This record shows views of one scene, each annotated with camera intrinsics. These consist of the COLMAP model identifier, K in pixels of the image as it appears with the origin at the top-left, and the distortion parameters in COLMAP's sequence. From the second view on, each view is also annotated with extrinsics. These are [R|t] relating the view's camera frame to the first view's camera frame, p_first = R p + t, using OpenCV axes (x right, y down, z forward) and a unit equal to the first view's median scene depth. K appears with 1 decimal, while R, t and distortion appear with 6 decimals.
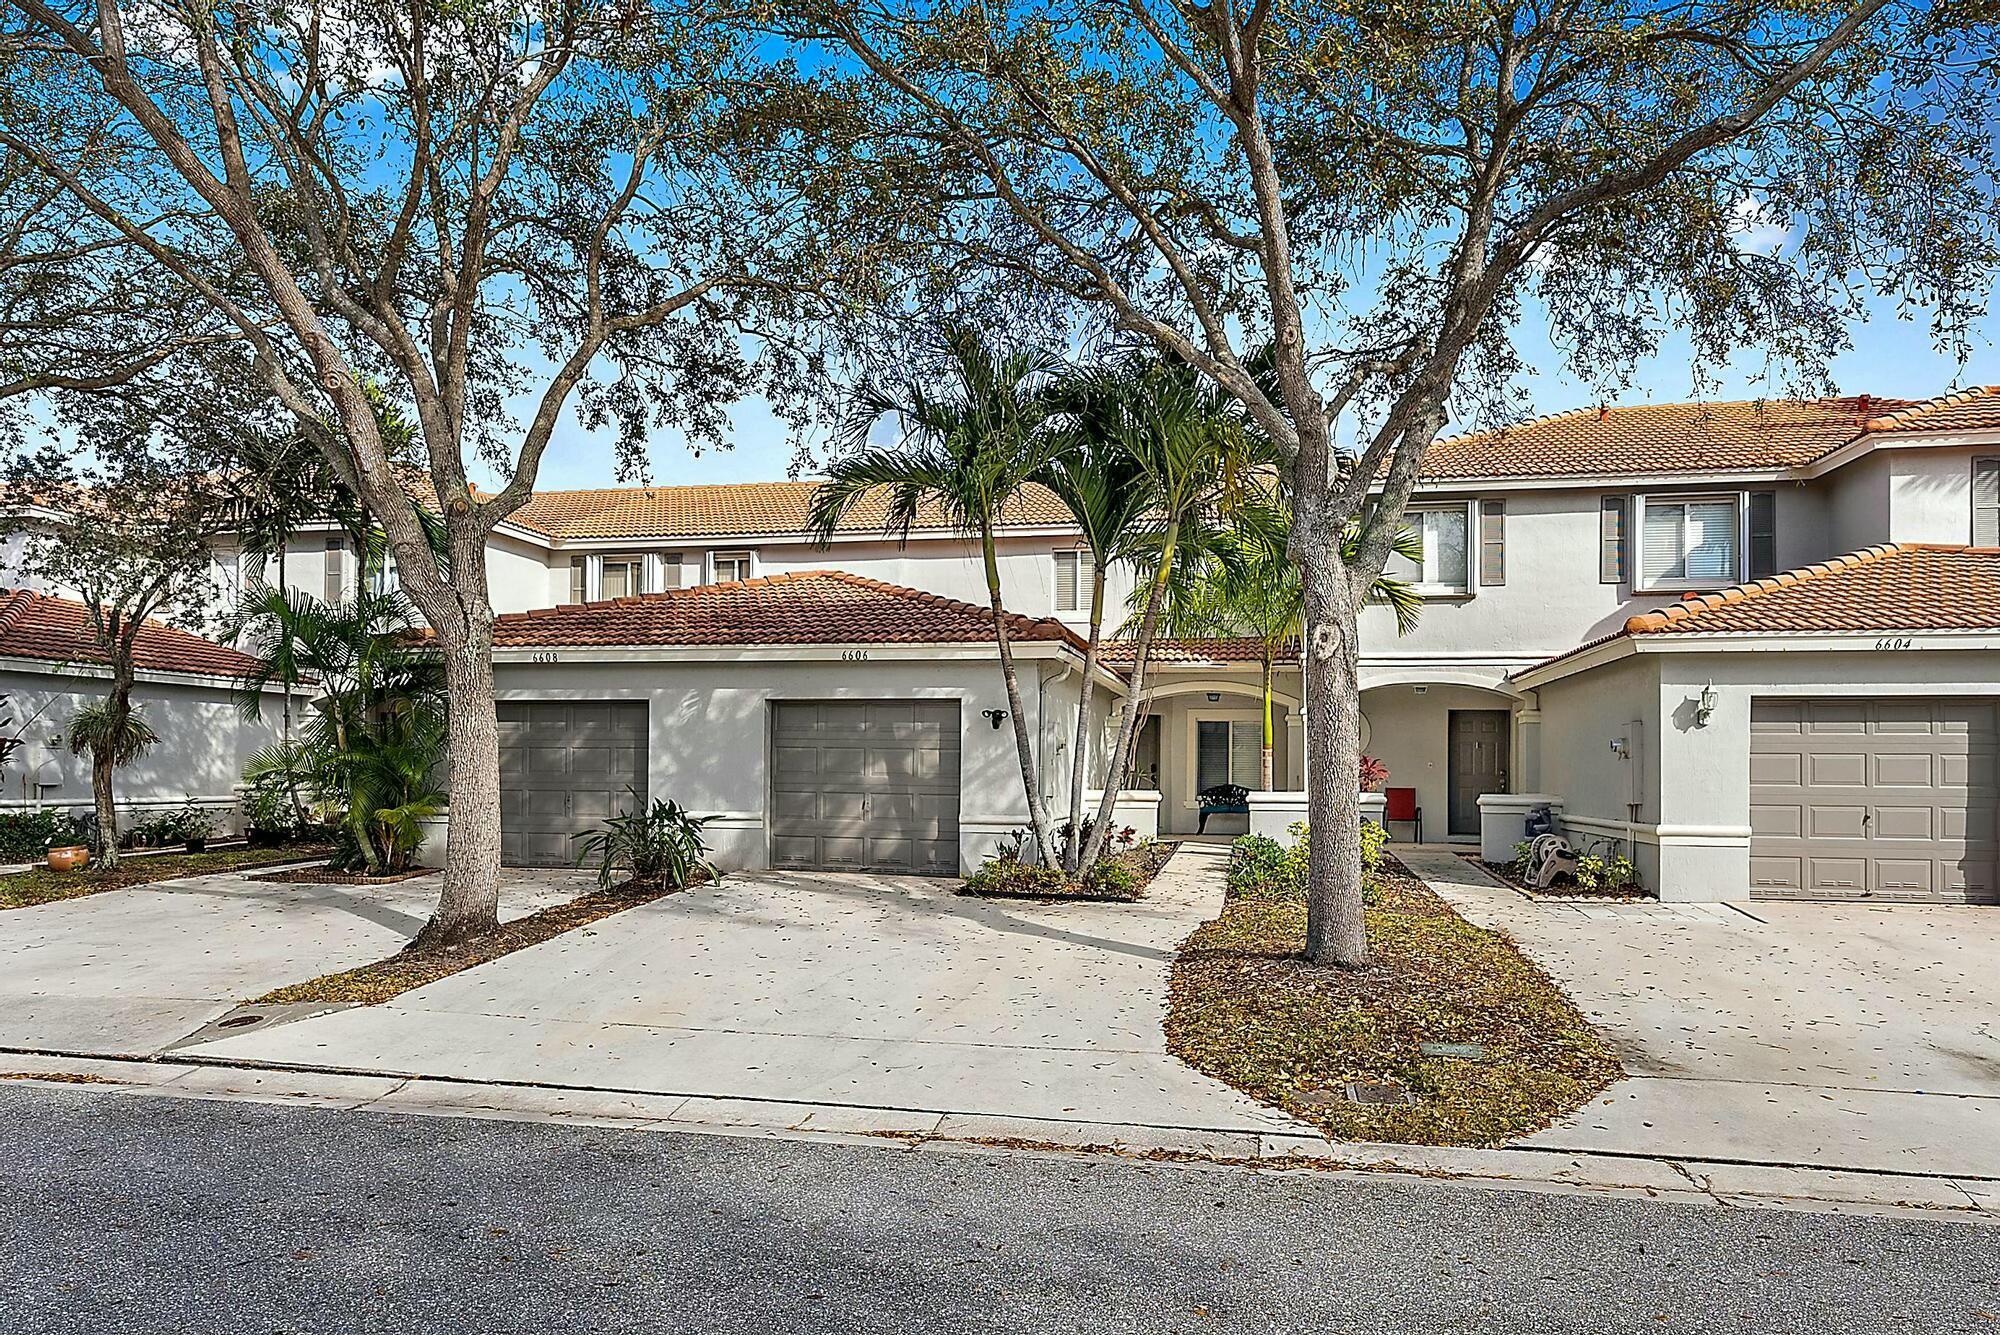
lens RADIAL K [[1205.2, 0, 991.9], [0, 1205.2, 656.2], [0, 0, 1]] dist [-0.008646, -0.000082]
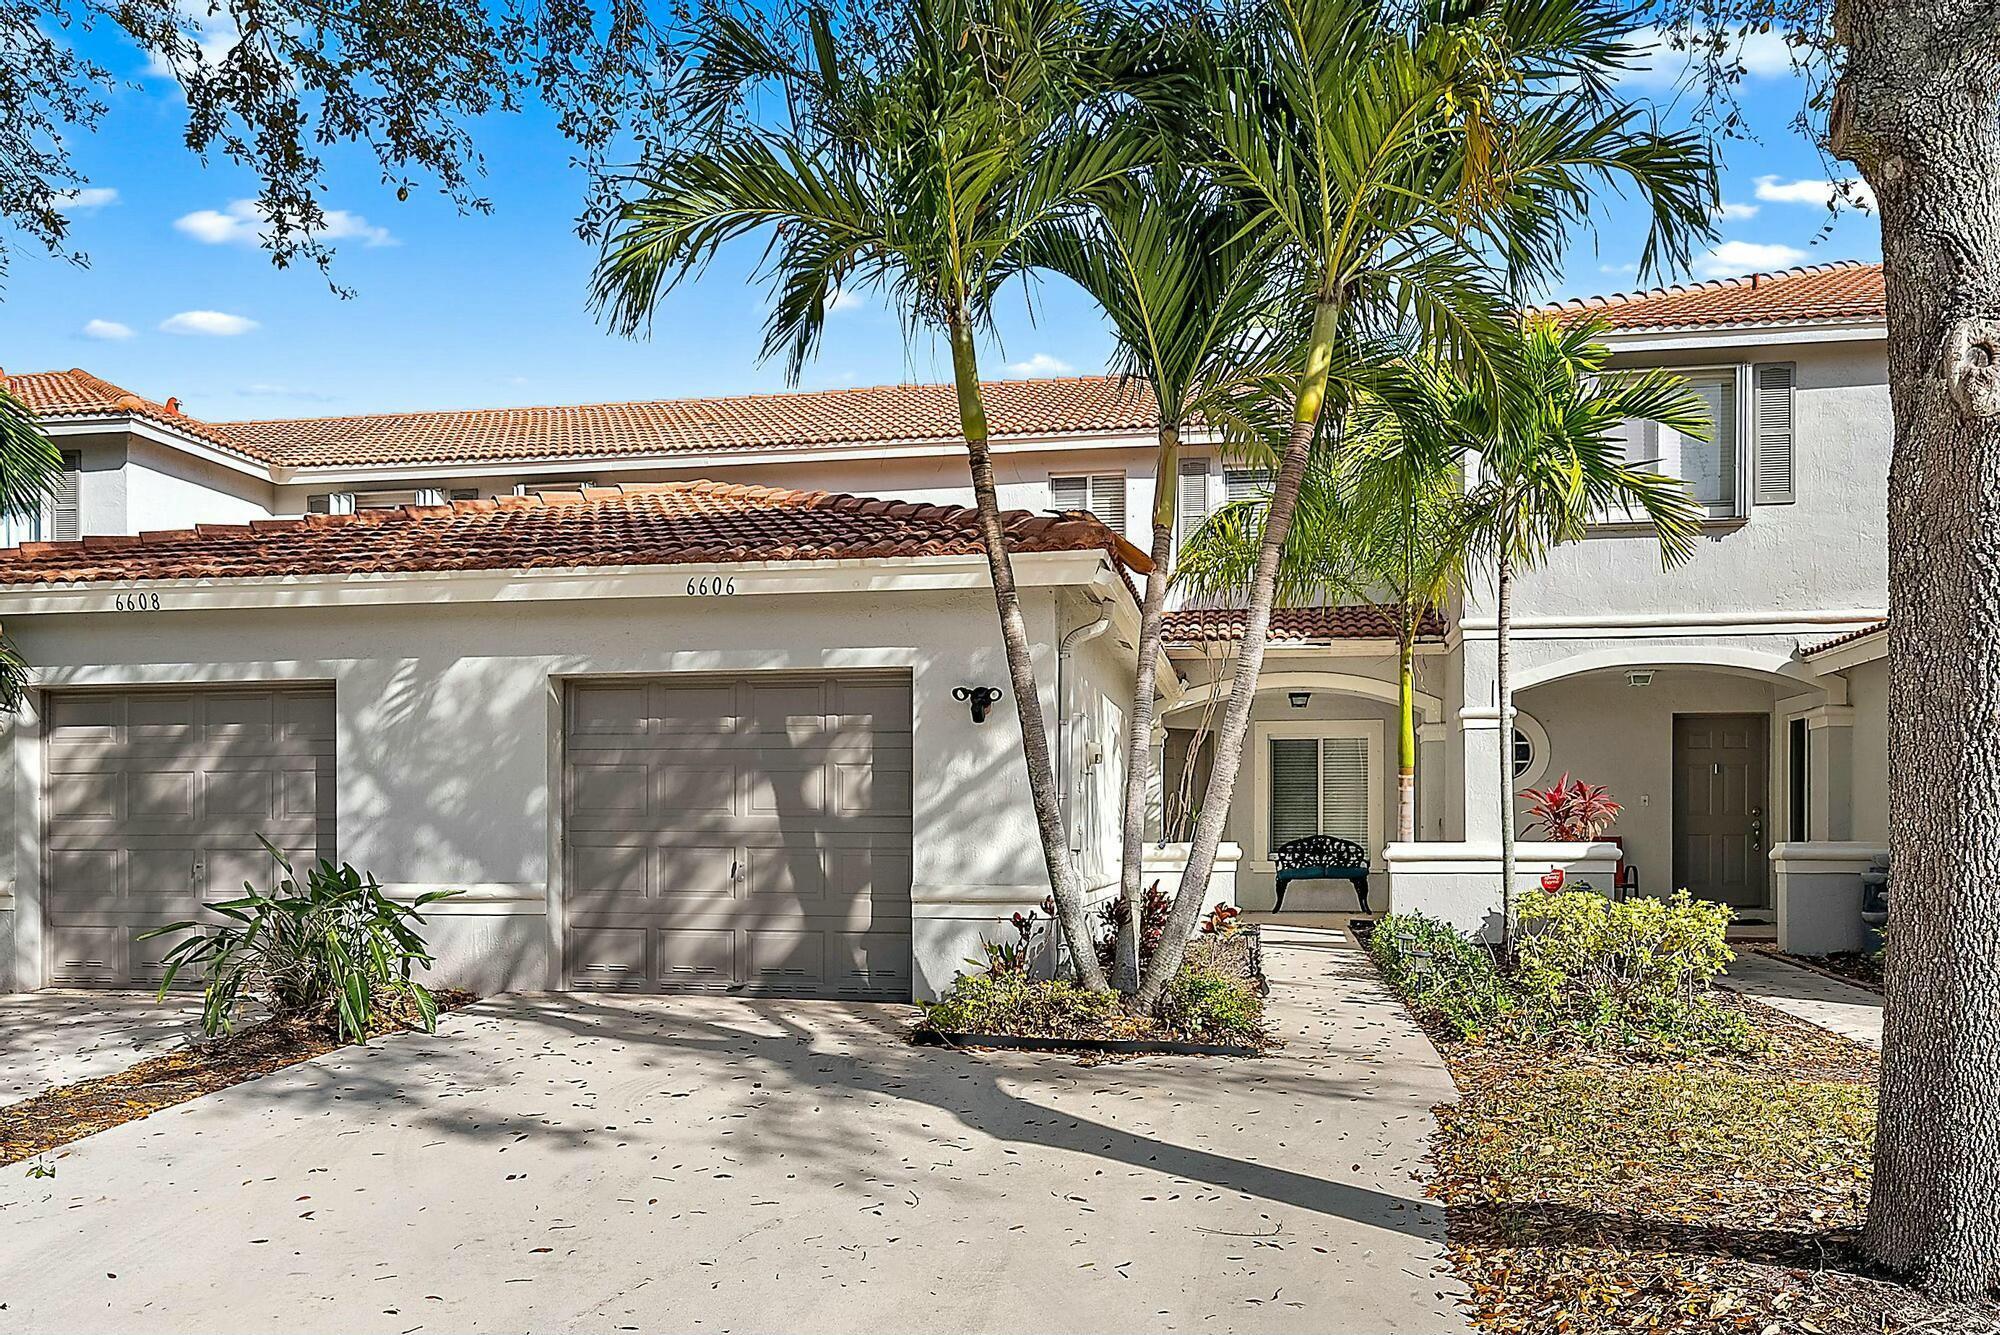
lens RADIAL K [[1454.3, 0, 1005.4], [0, 1454.3, 676.6], [0, 0, 1]] dist [0.016600, -0.001527]
pose [[0.999047, -0.005178, 0.043345, -0.012113], [0.005744, 0.999900, -0.012936, 0.047337], [-0.043274, 0.013173, 0.998976, 0.348151]]
